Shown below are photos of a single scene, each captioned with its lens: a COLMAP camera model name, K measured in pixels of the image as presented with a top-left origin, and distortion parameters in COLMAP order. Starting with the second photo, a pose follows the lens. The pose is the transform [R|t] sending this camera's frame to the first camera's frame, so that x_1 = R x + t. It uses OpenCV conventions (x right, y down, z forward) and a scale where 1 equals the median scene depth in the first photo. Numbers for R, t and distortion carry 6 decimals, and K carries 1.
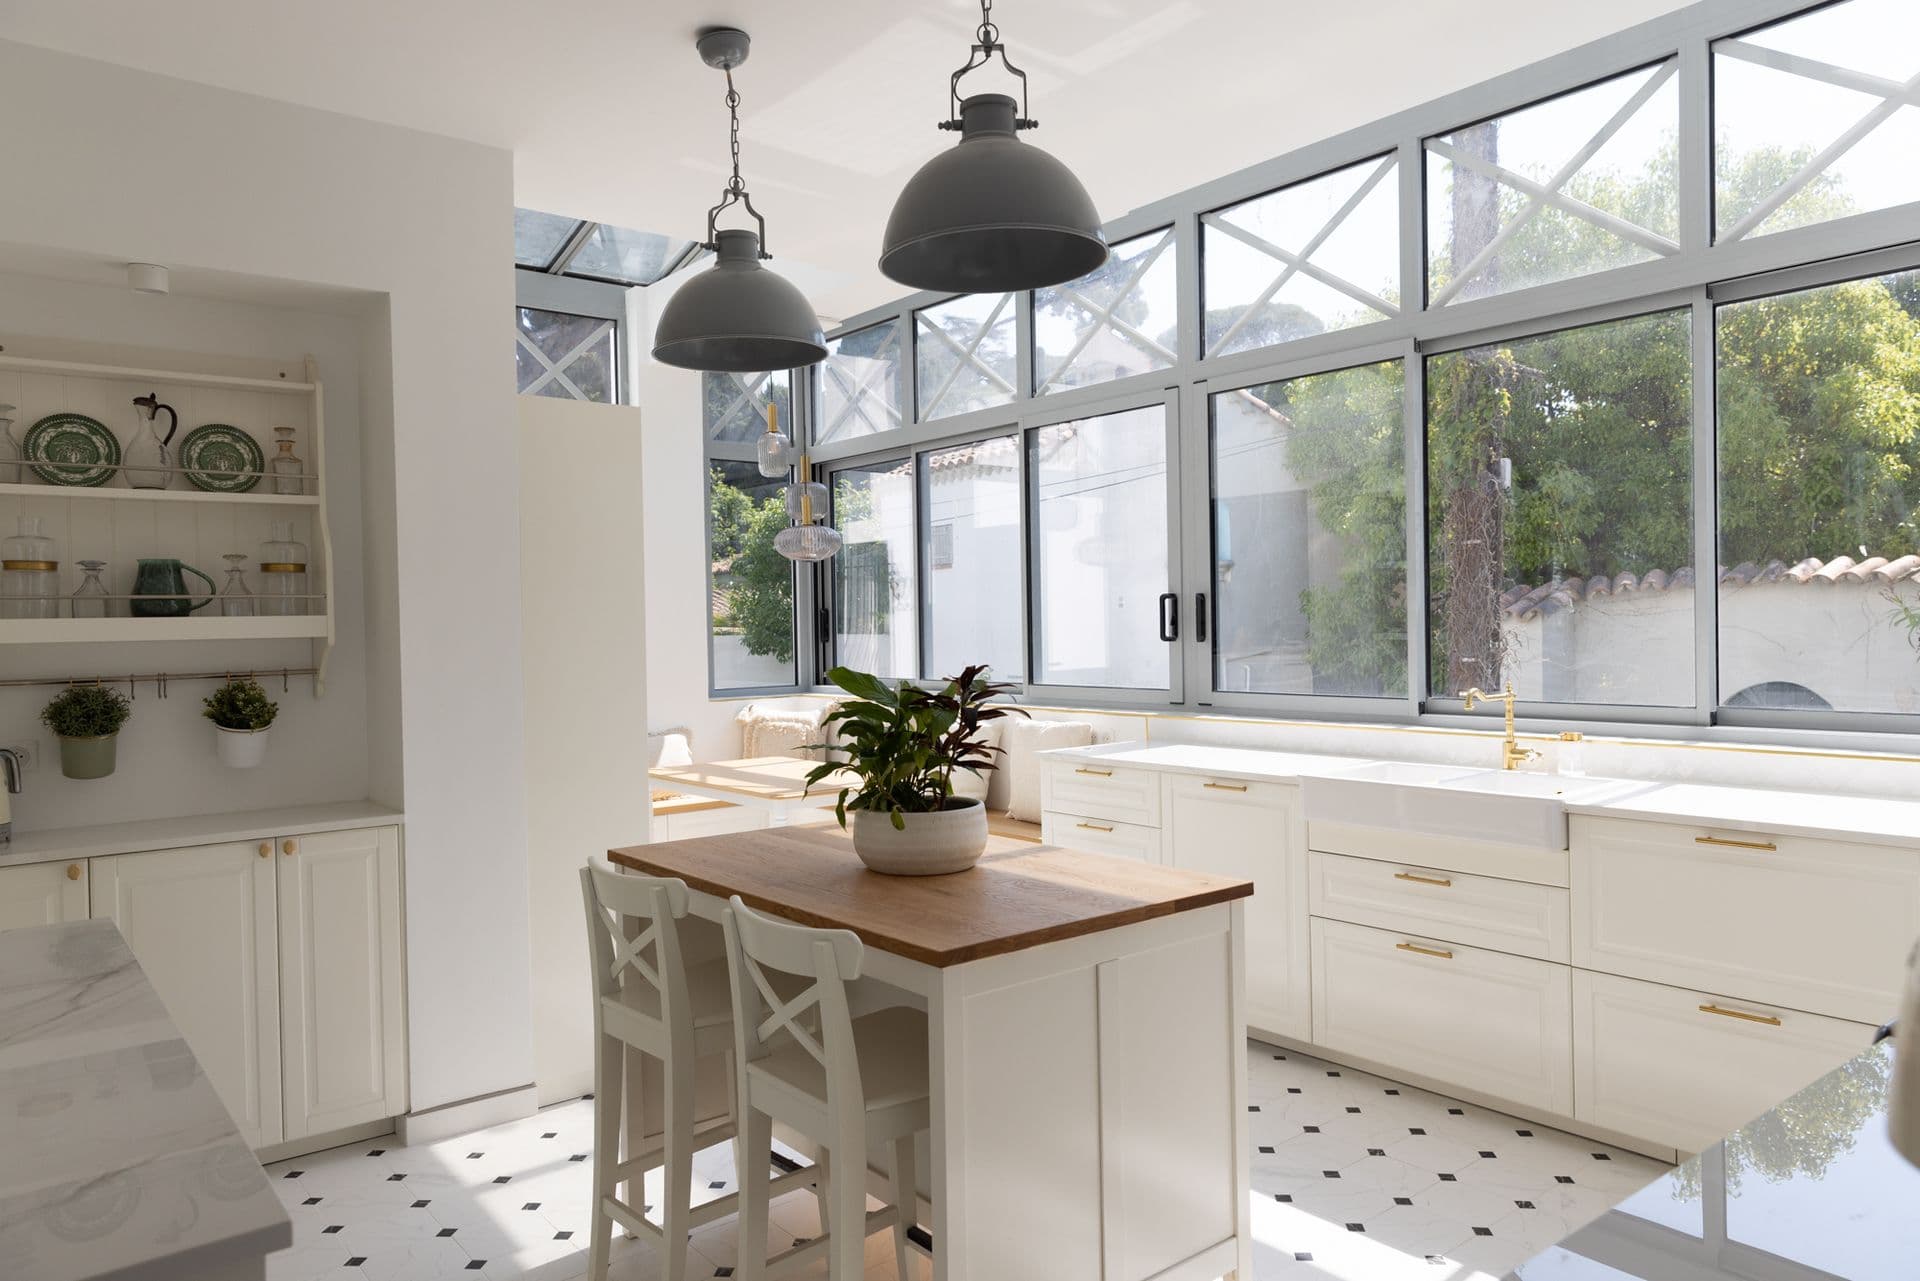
lens RADIAL K [[1264.2, 0, 982.8], [0, 1264.2, 643.0], [0, 0, 1]] dist [0.003566, 0.000808]
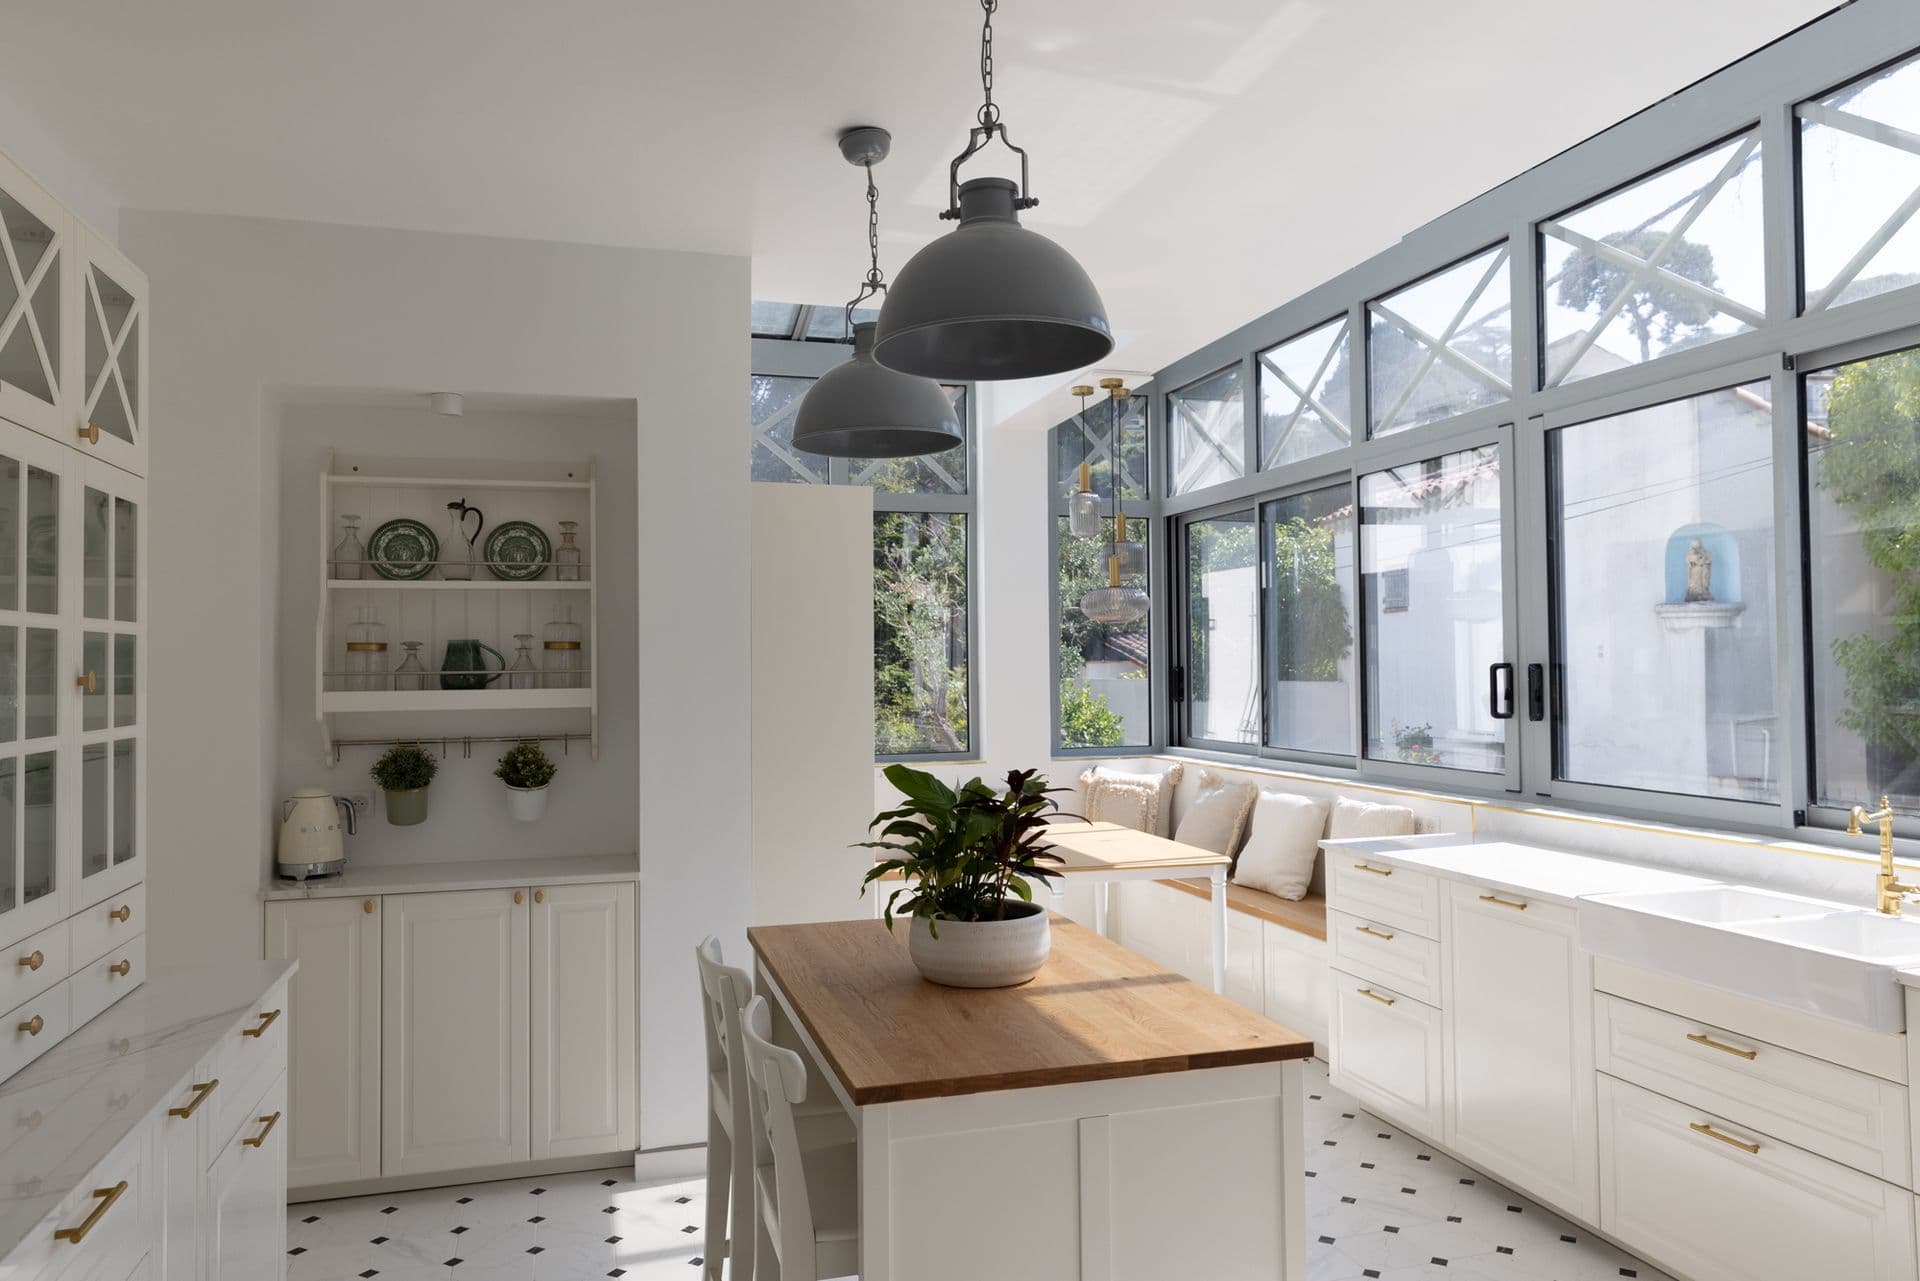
lens RADIAL K [[1299.1, 0, 960.0], [0, 1299.1, 640.5], [0, 0, 1]] dist [0.004274, 0.000027]
pose [[0.923820, 0.002525, -0.382818, 0.226533], [-0.014947, 0.999454, -0.029478, -0.035656], [0.382534, 0.032955, 0.923354, 0.063981]]
